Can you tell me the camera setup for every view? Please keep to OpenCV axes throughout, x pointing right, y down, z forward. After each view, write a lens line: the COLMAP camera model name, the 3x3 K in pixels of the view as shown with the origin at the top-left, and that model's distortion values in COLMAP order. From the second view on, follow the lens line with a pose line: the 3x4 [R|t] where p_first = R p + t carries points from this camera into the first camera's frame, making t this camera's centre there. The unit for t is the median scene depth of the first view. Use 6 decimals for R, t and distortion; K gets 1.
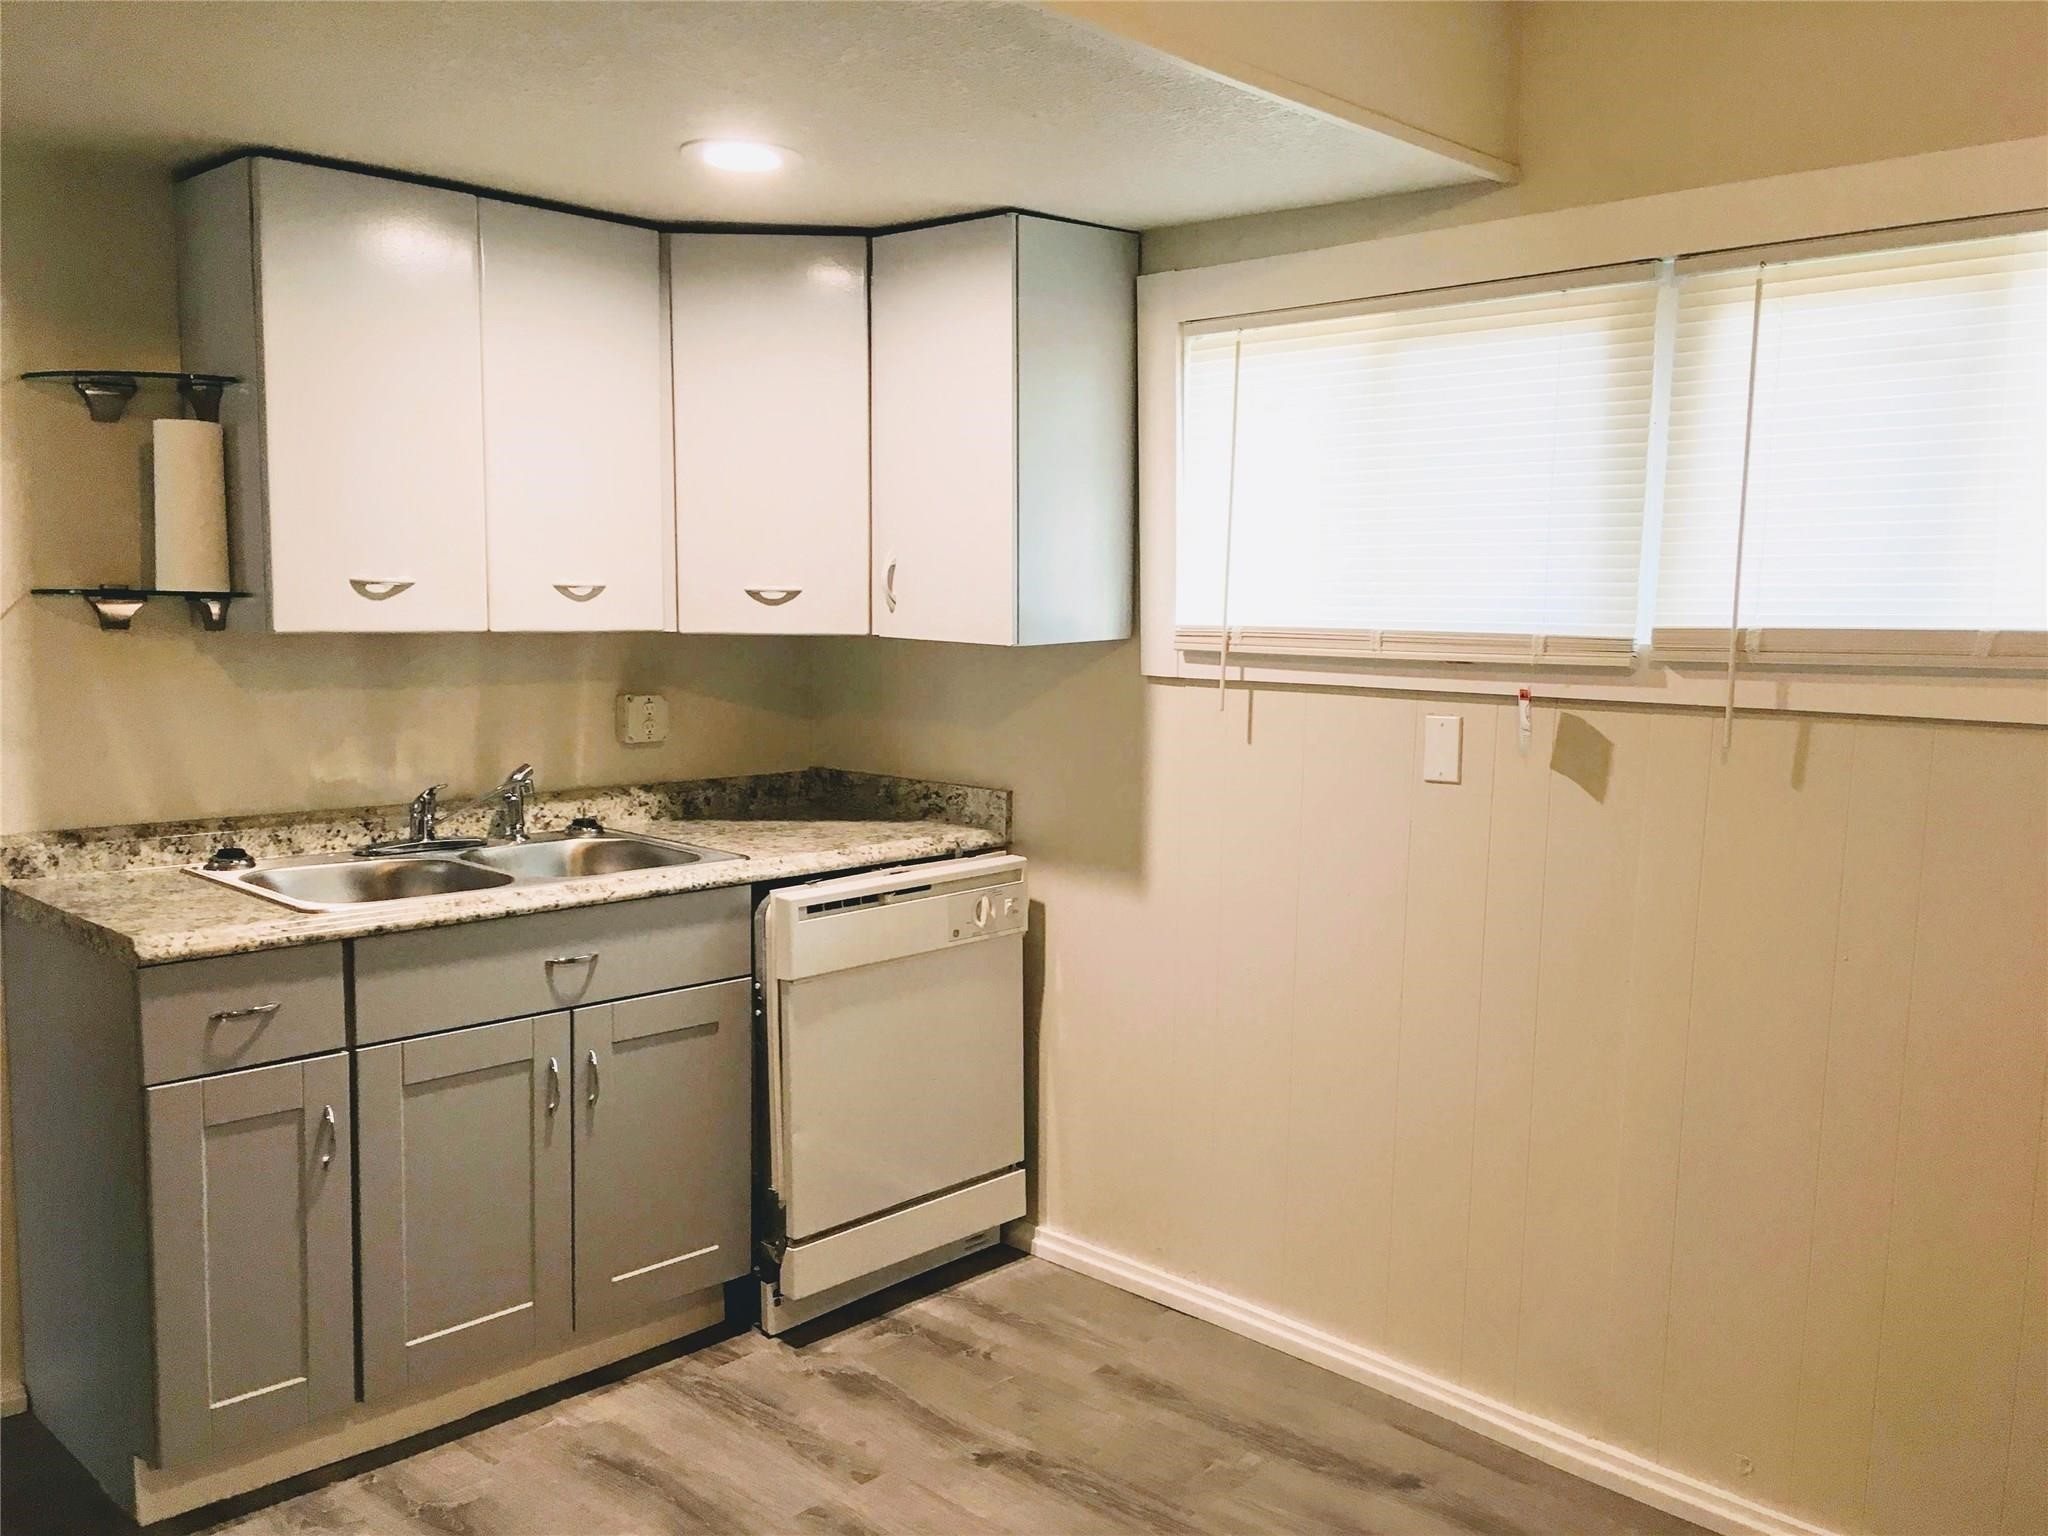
lens RADIAL K [[1723.1, 0, 1027.4], [0, 1723.1, 761.7], [0, 0, 1]] dist [0.037846, -0.014246]
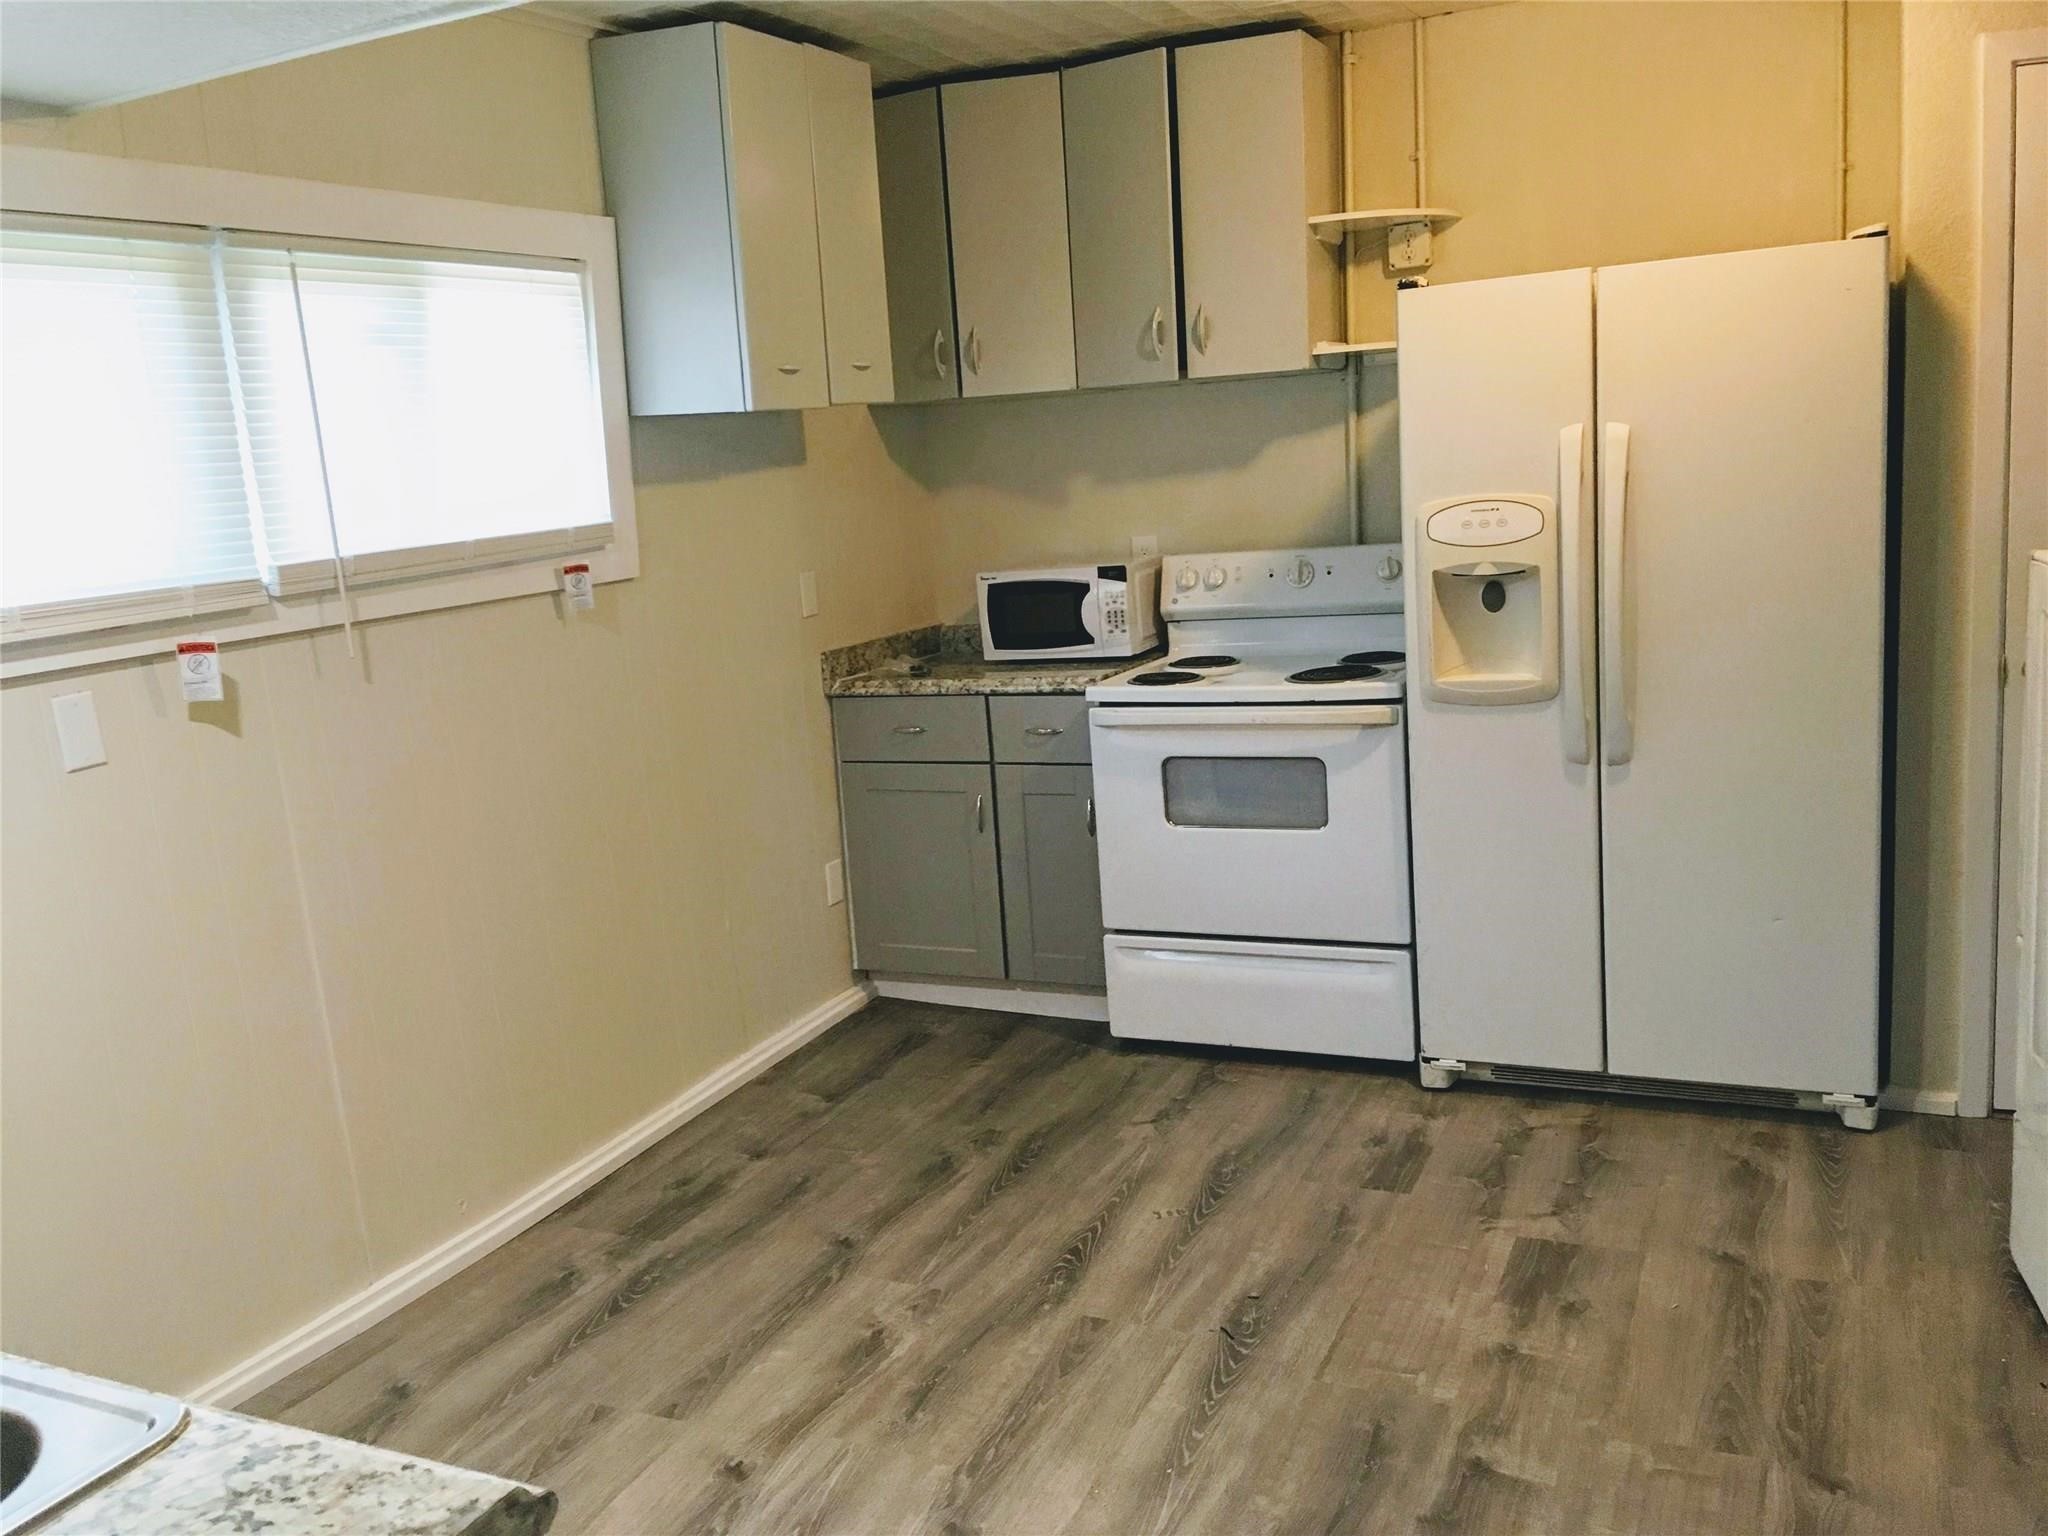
lens RADIAL K [[1723.1, 0, 1026.1], [0, 1723.1, 768.9], [0, 0, 1]] dist [0.037846, -0.014246]
pose [[-0.289863, -0.153854, 0.944621, -0.847030], [0.187467, 0.958748, 0.213680, -0.099878], [-0.938528, 0.239024, -0.249063, 0.857354]]
